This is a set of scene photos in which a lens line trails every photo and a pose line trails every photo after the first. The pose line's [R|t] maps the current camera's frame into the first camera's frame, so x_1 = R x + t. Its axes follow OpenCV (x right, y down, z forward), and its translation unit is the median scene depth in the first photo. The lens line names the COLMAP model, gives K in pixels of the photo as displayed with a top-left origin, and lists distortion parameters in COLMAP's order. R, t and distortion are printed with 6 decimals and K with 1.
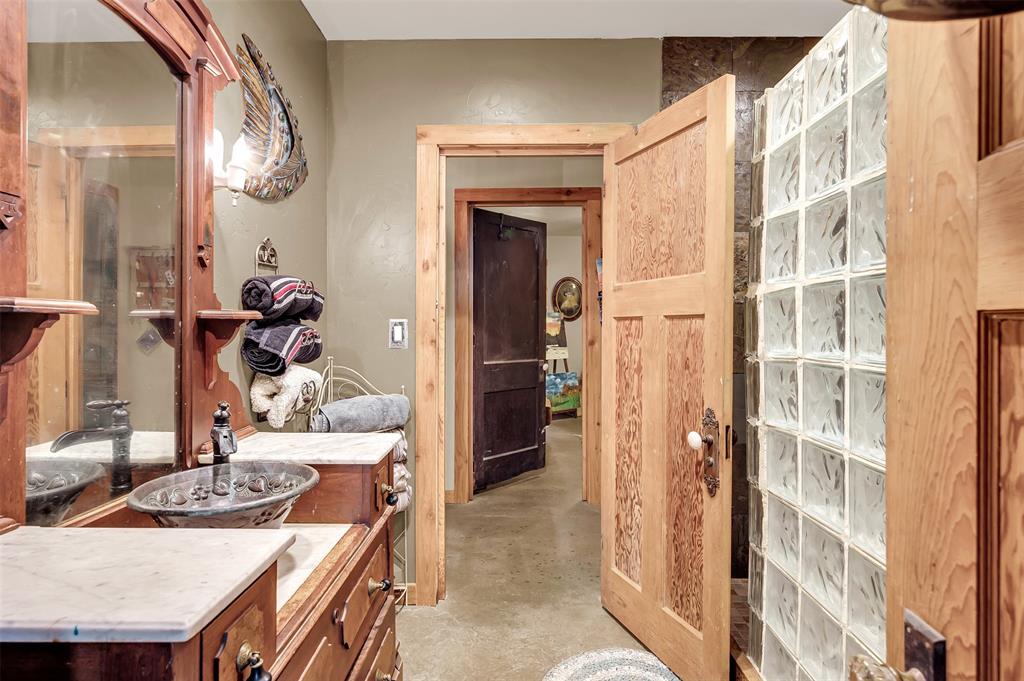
lens RADIAL K [[417.4, 0, 513.9], [0, 417.4, 318.9], [0, 0, 1]] dist [0.000217, -0.000097]
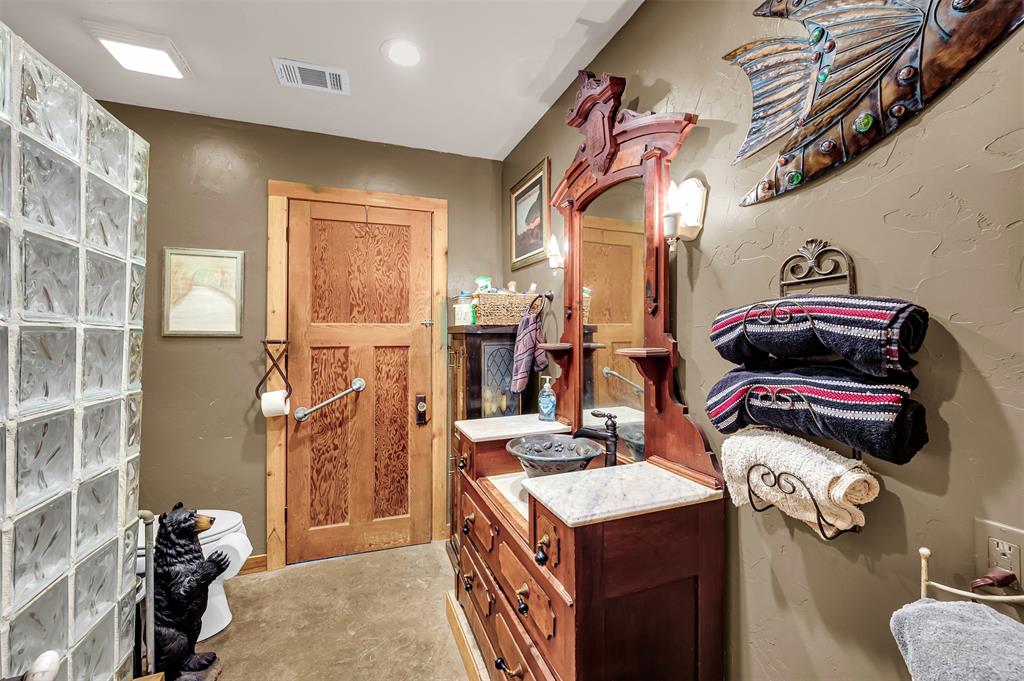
lens RADIAL K [[414.9, 0, 512.0], [0, 414.9, 340.5], [0, 0, 1]] dist [-0.000543, -0.000241]
pose [[-0.921213, 0.001221, -0.389056, 0.062500], [0.002609, 0.999992, -0.003038, -0.016848], [0.389049, -0.003813, -0.921209, 0.988417]]
